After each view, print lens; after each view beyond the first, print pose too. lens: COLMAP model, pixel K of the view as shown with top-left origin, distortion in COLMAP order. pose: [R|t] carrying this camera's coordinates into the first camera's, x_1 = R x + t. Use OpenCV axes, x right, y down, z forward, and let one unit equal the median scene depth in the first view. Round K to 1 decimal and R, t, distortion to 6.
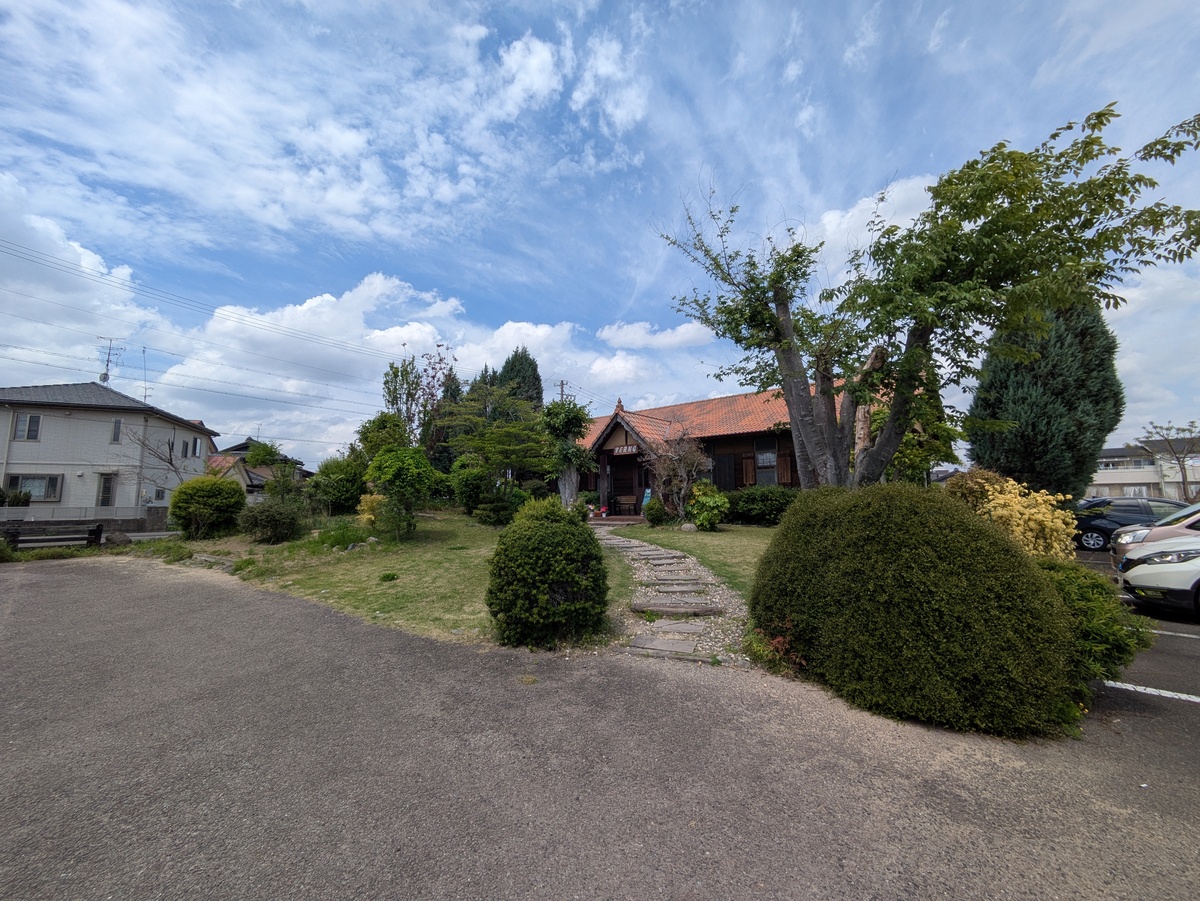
lens RADIAL K [[478.4, 0, 599.4], [0, 478.4, 451.9], [0, 0, 1]] dist [0.000304, -0.000170]
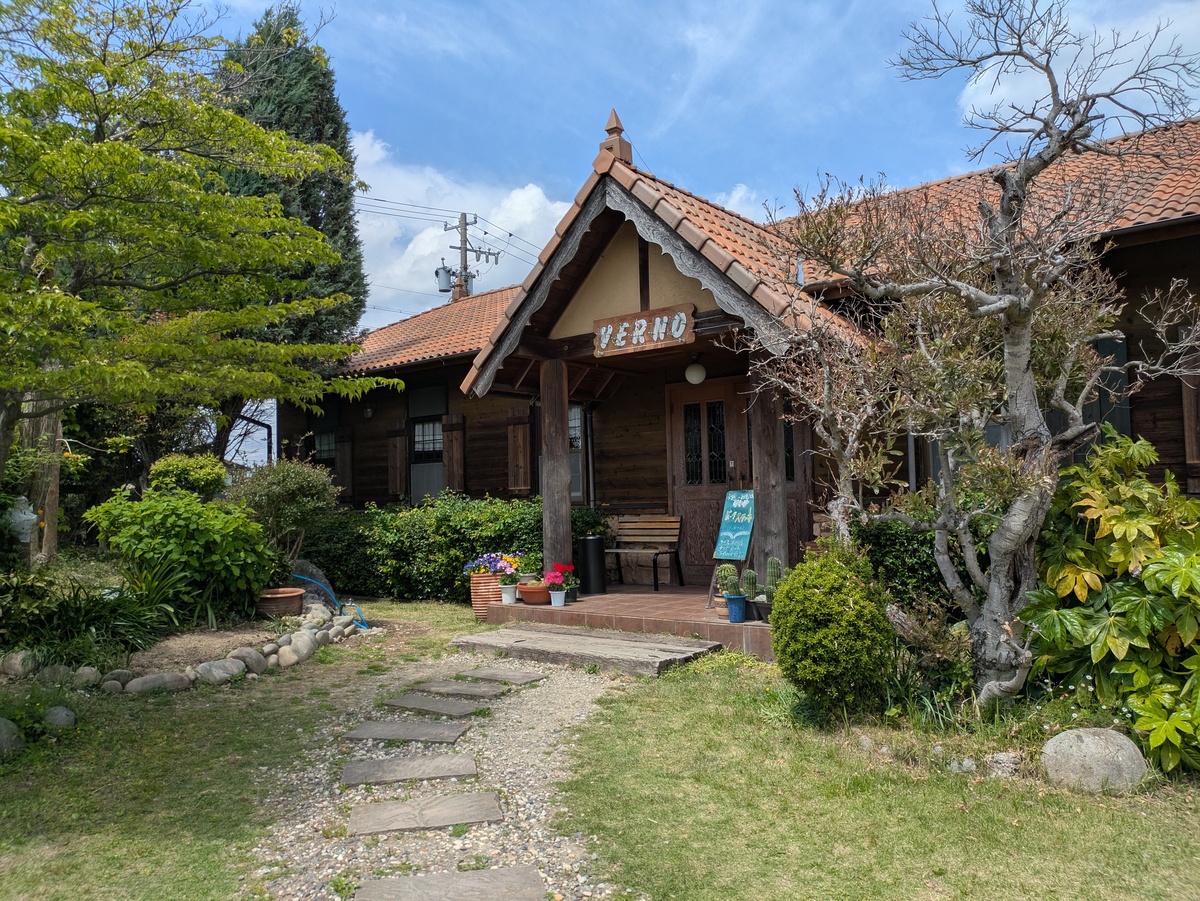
lens RADIAL K [[877.8, 0, 599.6], [0, 877.8, 452.2], [0, 0, 1]] dist [0.002341, -0.000533]
pose [[0.999290, -0.013469, 0.035186, 0.016460], [0.011735, 0.998728, 0.049035, 0.034283], [-0.035801, -0.048587, 0.998177, 0.546791]]
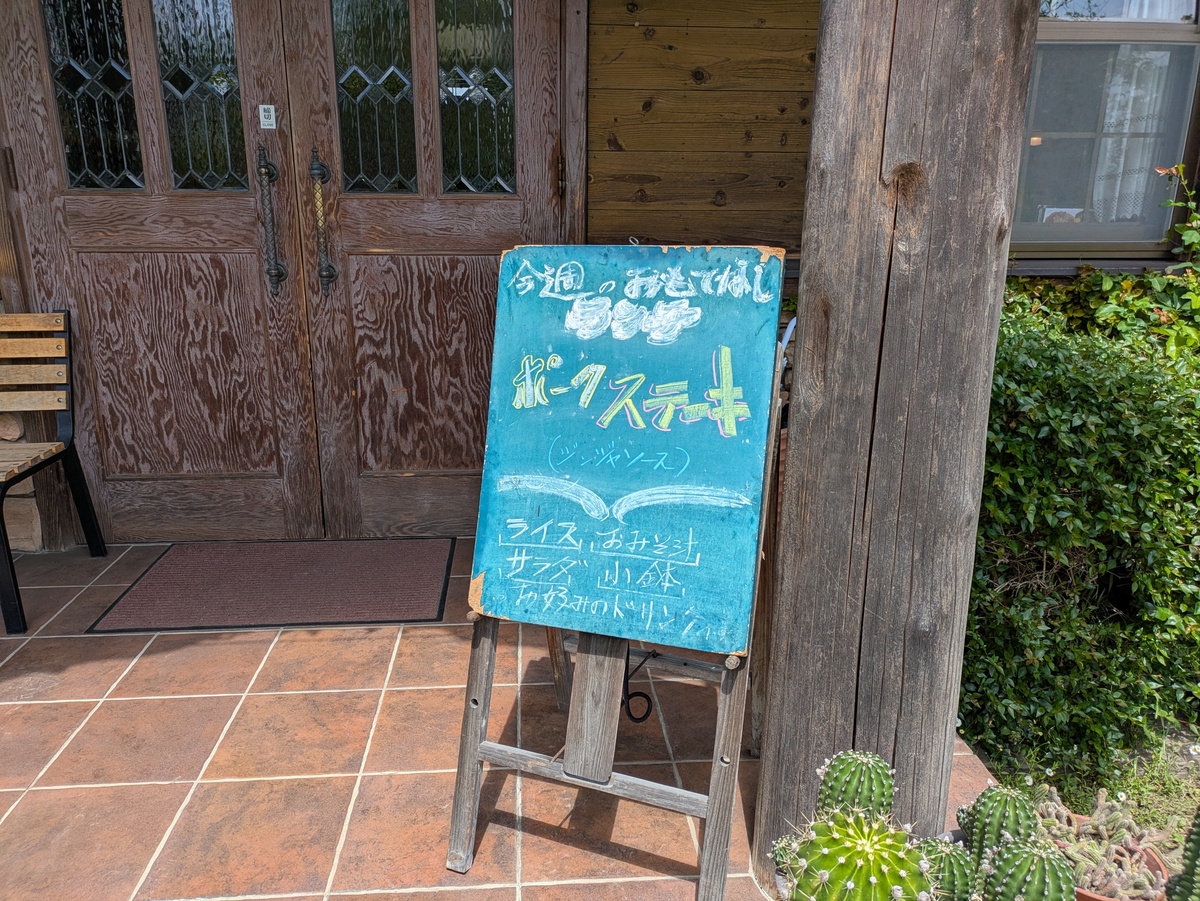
lens RADIAL K [[877.8, 0, 596.8], [0, 877.8, 451.7], [0, 0, 1]] dist [0.002341, -0.000533]
pose [[0.697265, -0.182995, 0.693062, 0.041764], [-0.087937, 0.937725, 0.336065, 0.066040], [-0.711399, -0.295272, 0.637751, 0.919260]]
